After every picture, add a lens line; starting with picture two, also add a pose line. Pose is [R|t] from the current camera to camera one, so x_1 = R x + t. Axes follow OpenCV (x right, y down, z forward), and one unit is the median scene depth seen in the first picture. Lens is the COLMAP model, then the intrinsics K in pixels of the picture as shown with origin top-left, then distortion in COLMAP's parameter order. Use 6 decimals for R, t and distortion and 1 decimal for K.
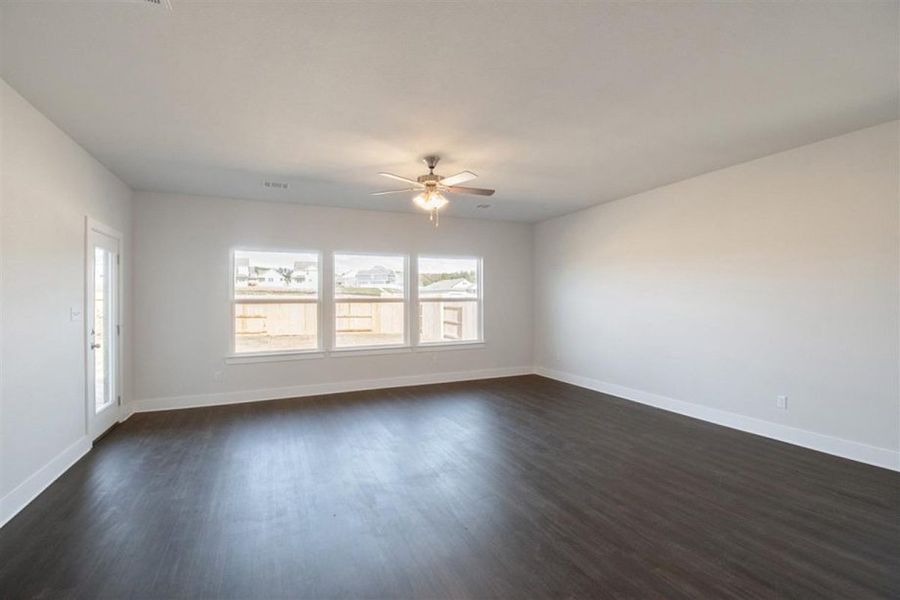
lens RADIAL K [[399.4, 0, 447.5], [0, 399.4, 298.1], [0, 0, 1]] dist [0.008645, -0.001768]
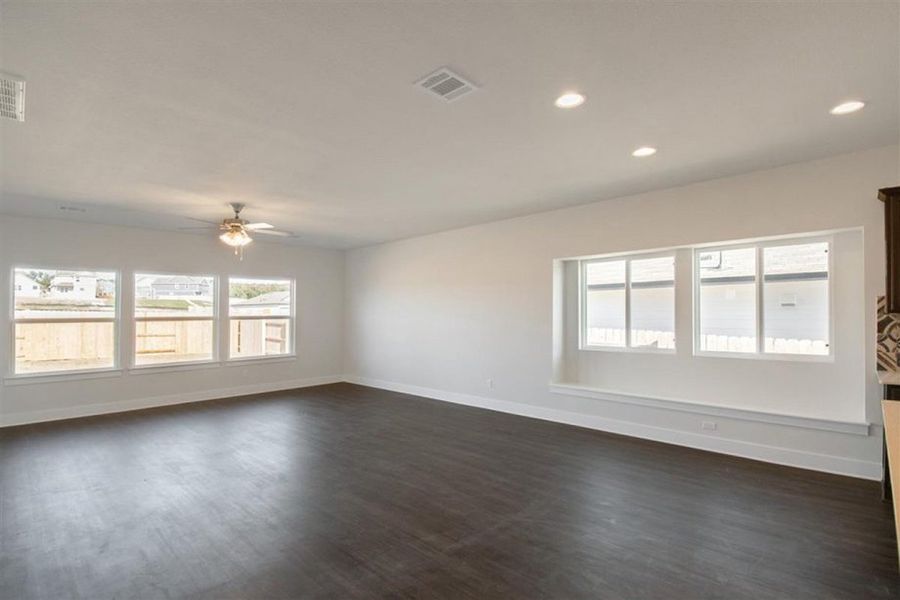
lens RADIAL K [[421.7, 0, 457.5], [0, 421.7, 307.1], [0, 0, 1]] dist [0.004674, -0.007199]
pose [[0.920229, 0.008464, 0.391288, 0.048457], [-0.003120, 0.999893, -0.014292, -0.010000], [-0.391367, 0.011931, 0.920157, -0.281682]]
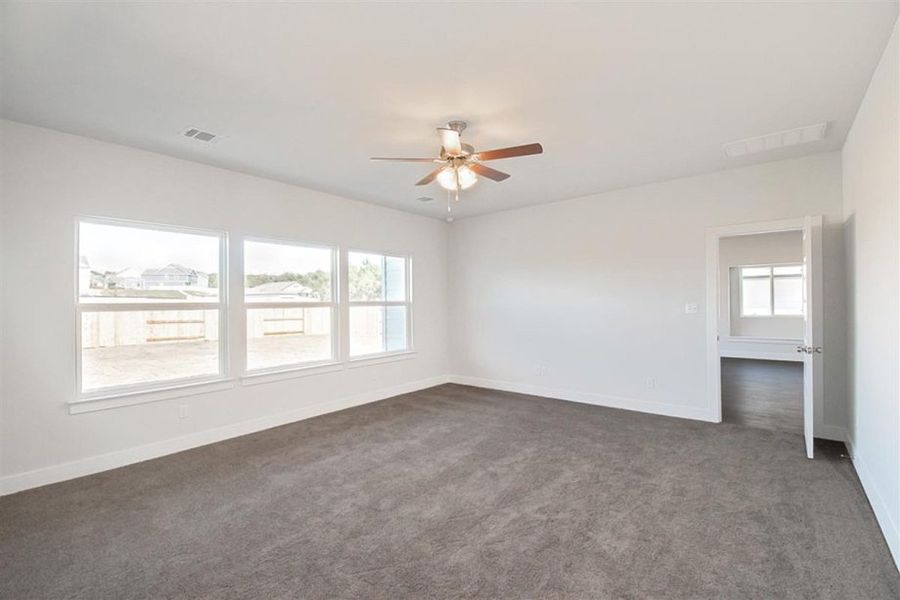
lens RADIAL K [[399.4, 0, 449.4], [0, 399.4, 297.3], [0, 0, 1]] dist [0.008645, -0.001768]
pose [[0.905697, 0.003280, 0.423912, -0.233296], [0.002134, 0.999922, -0.012296, 0.001925], [-0.423920, 0.012041, 0.905620, 0.180503]]
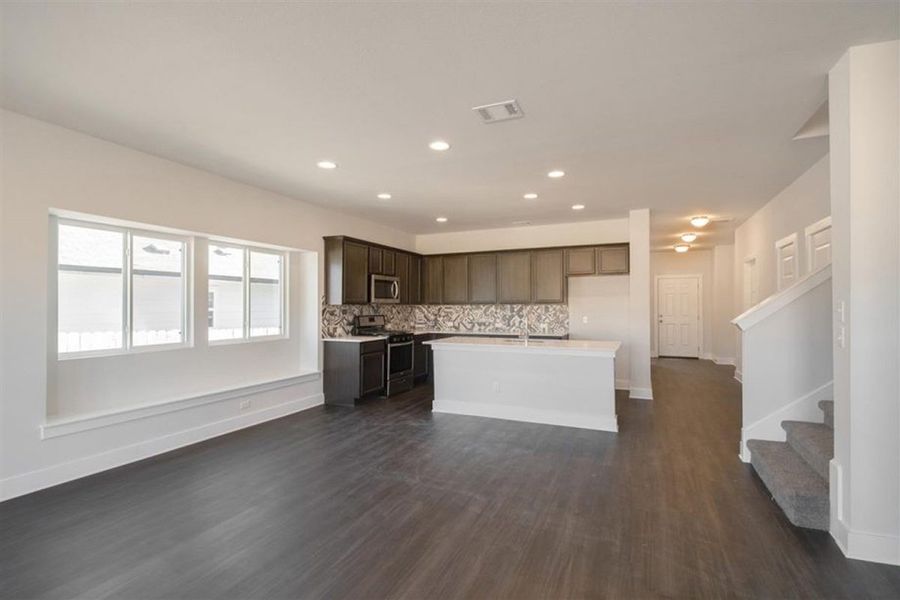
lens RADIAL K [[421.7, 0, 449.8], [0, 421.7, 300.5], [0, 0, 1]] dist [0.004674, -0.007199]
pose [[-0.658313, 0.022065, 0.752421, -0.131394], [0.006135, 0.999694, -0.023949, 0.002467], [-0.752719, -0.011149, -0.658248, 0.419737]]
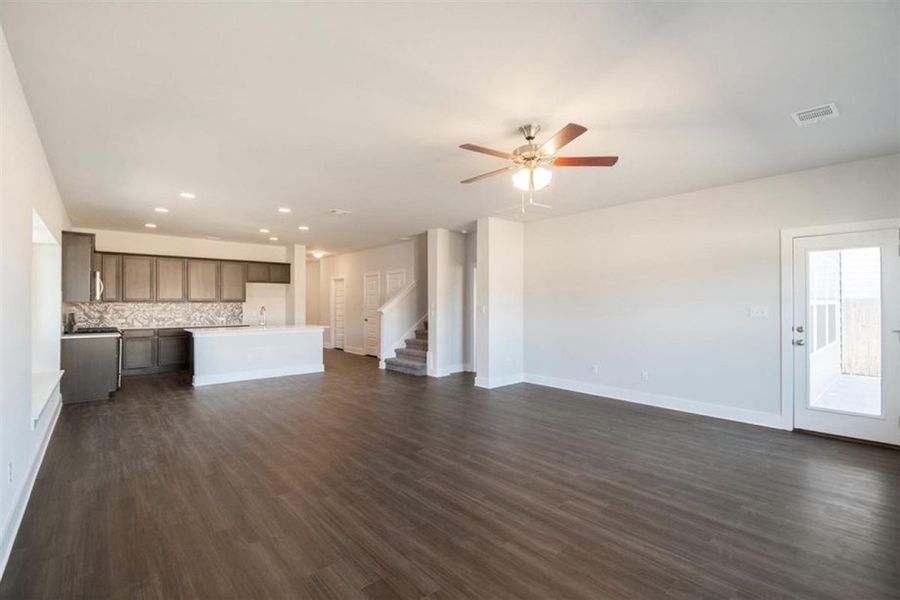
lens RADIAL K [[399.4, 0, 456.2], [0, 399.4, 302.0], [0, 0, 1]] dist [0.008645, -0.001768]
pose [[-0.956446, 0.006903, -0.291828, 0.187262], [0.009595, 0.999924, -0.007795, 0.004226], [0.291752, -0.010256, -0.956439, 1.049045]]
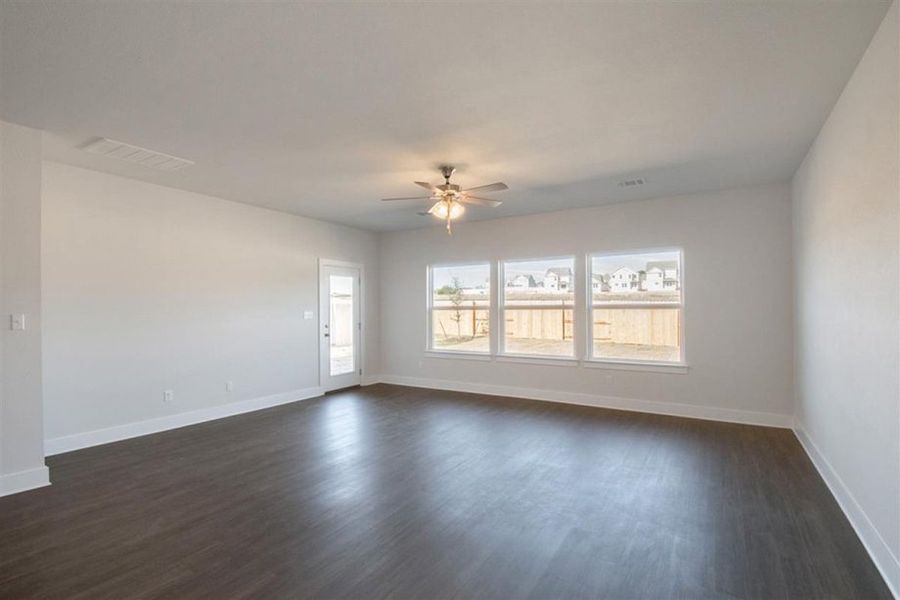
lens RADIAL K [[436.6, 0, 460.1], [0, 436.6, 303.1], [0, 0, 1]] dist [0.001989, -0.001133]
pose [[0.572288, -0.004070, -0.820043, 0.531030], [0.004919, 0.999987, -0.001530, -0.004005], [0.820038, -0.003158, 0.572300, 0.238206]]
